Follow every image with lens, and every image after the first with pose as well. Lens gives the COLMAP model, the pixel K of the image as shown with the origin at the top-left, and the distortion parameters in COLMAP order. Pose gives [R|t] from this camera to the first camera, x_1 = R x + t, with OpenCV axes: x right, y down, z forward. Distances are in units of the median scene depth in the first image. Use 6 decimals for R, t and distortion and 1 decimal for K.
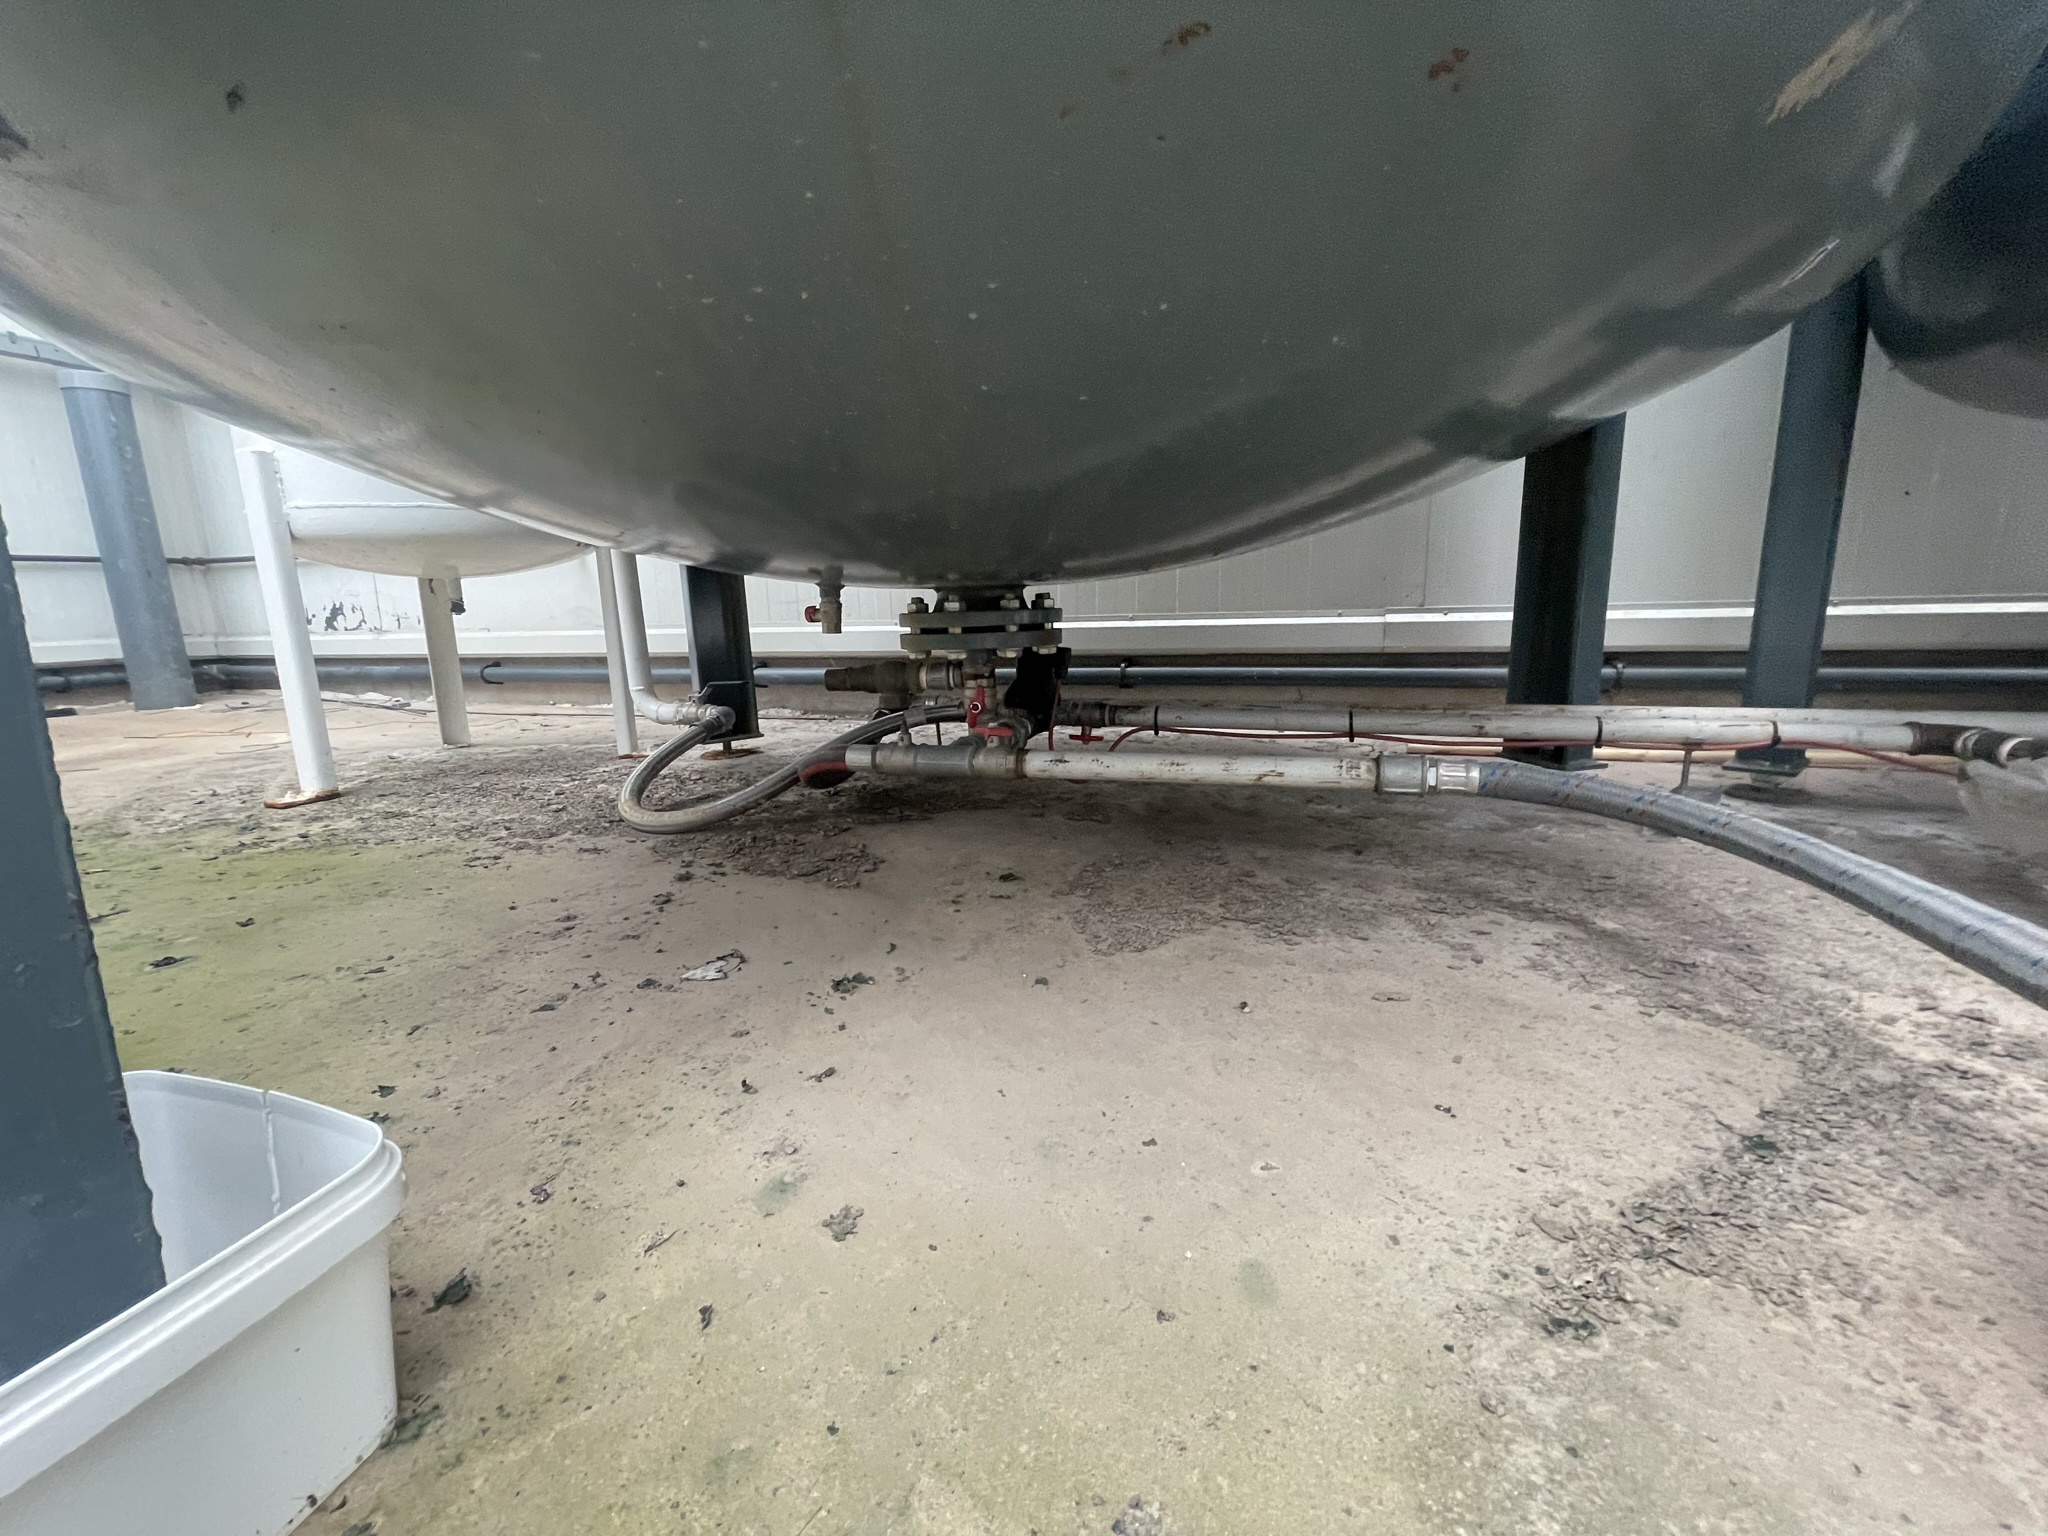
lens RADIAL K [[823.8, 0, 1024.0], [0, 823.8, 768.0], [0, 0, 1]] dist [0.000000, 0.000010]
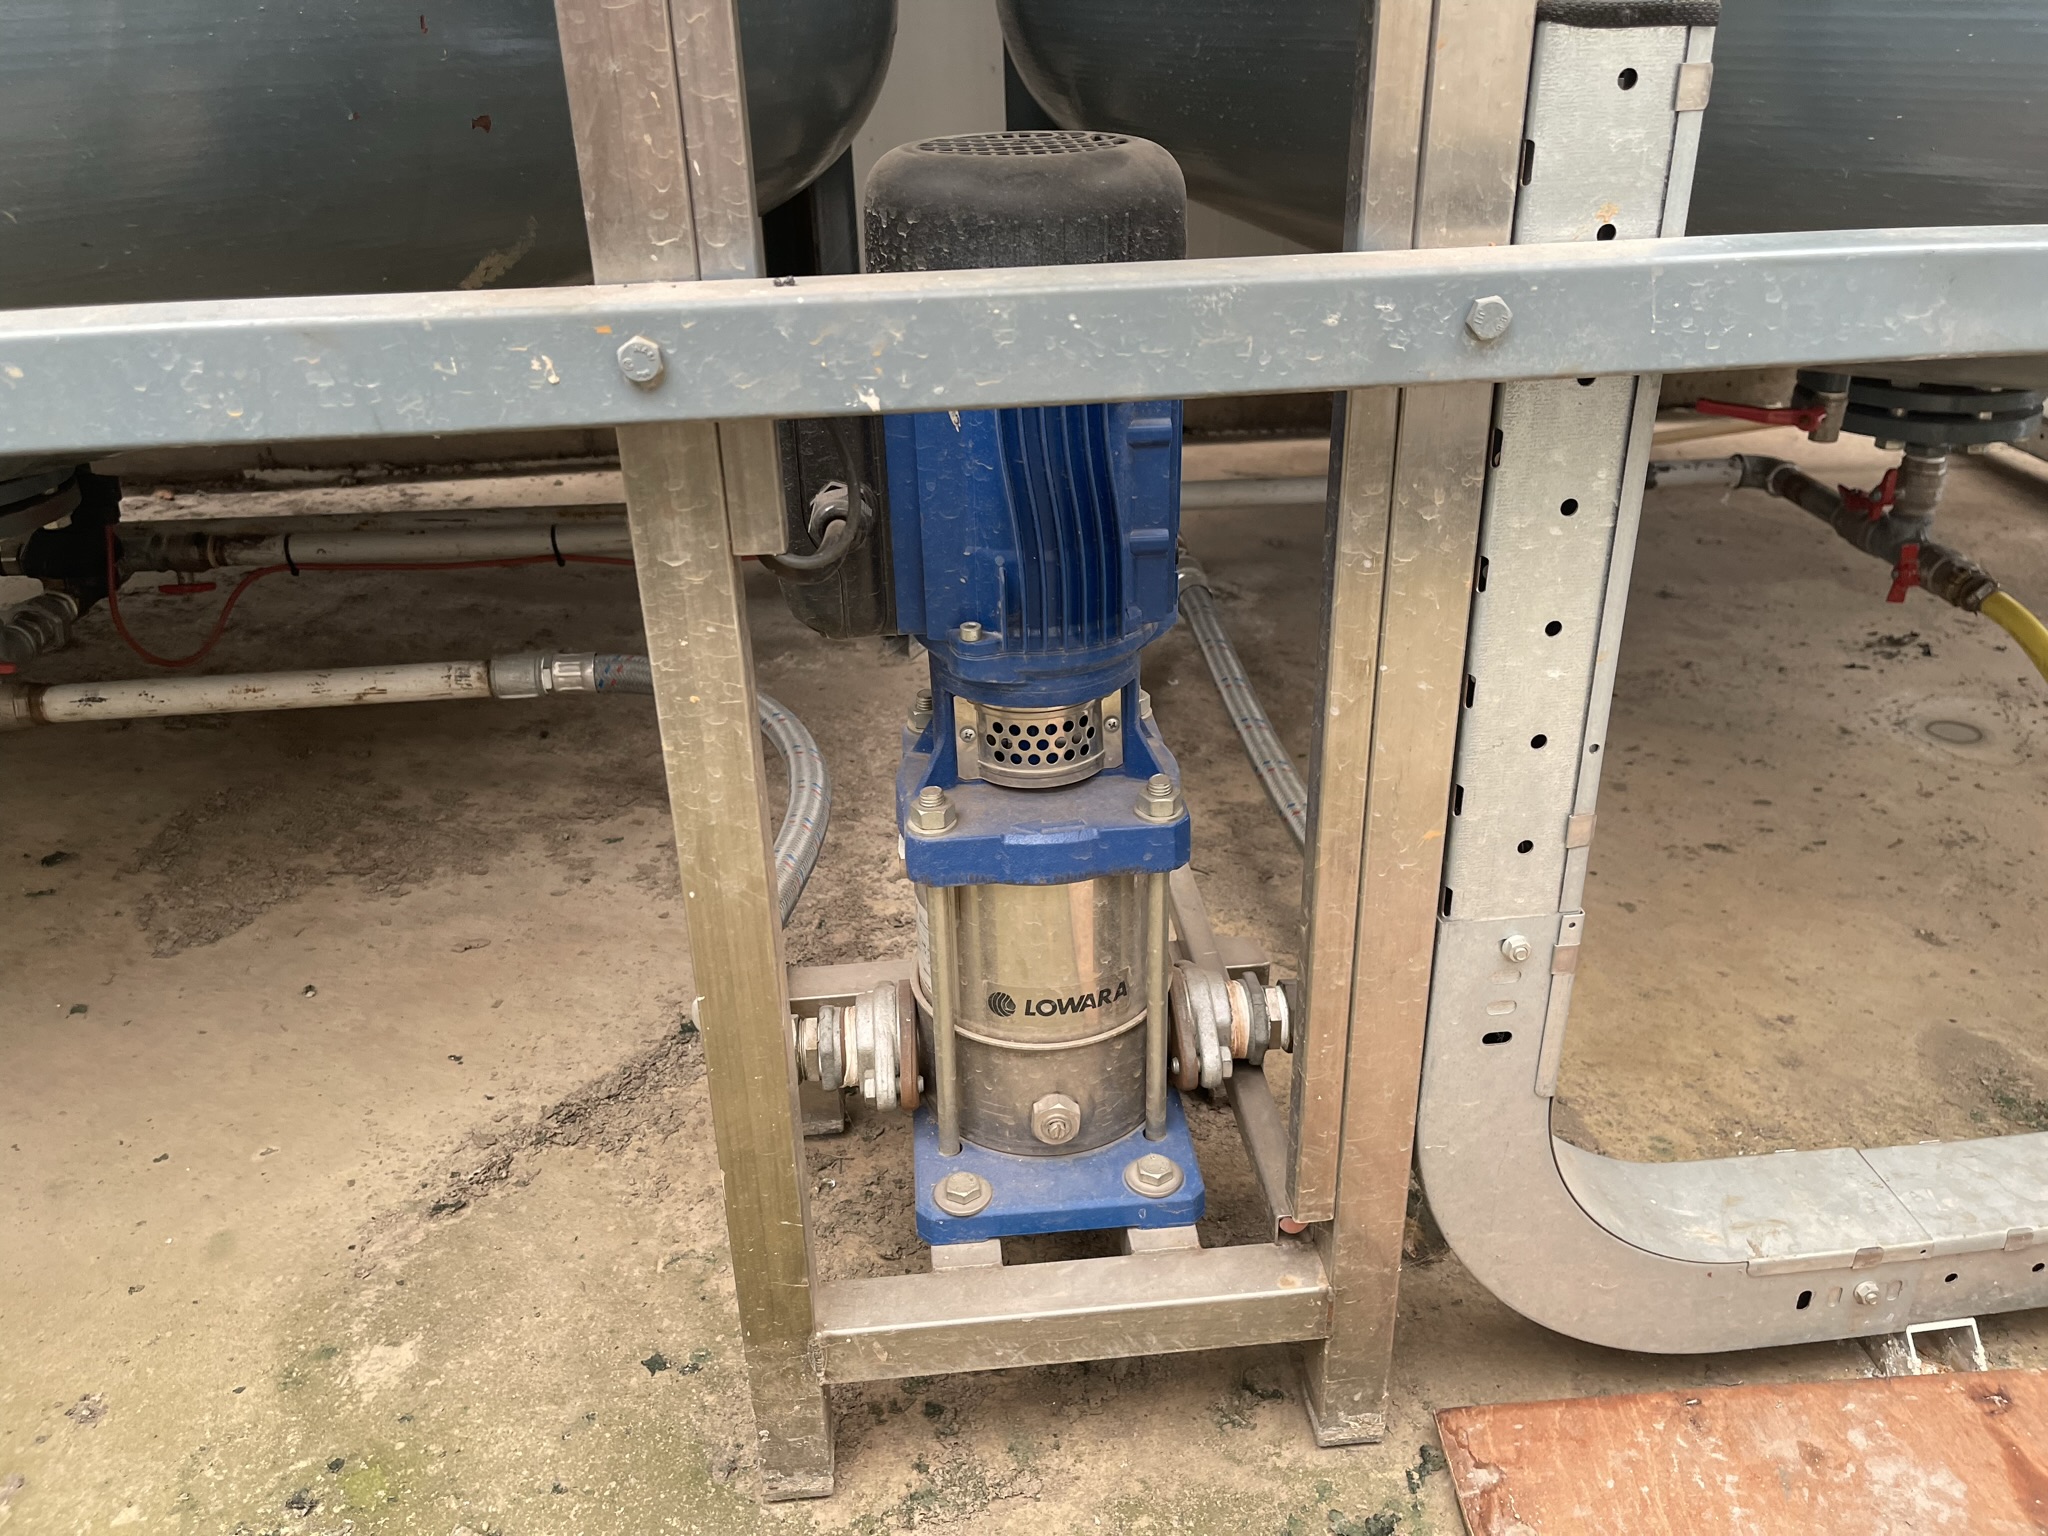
lens RADIAL K [[1658.2, 0, 1071.6], [0, 1658.2, 762.0], [0, 0, 1]] dist [0.104128, -0.110450]
pose [[0.918314, -0.187362, 0.348704, 0.379855], [0.083761, 0.952919, 0.291426, -0.400192], [-0.386889, -0.238413, 0.890773, -0.896855]]
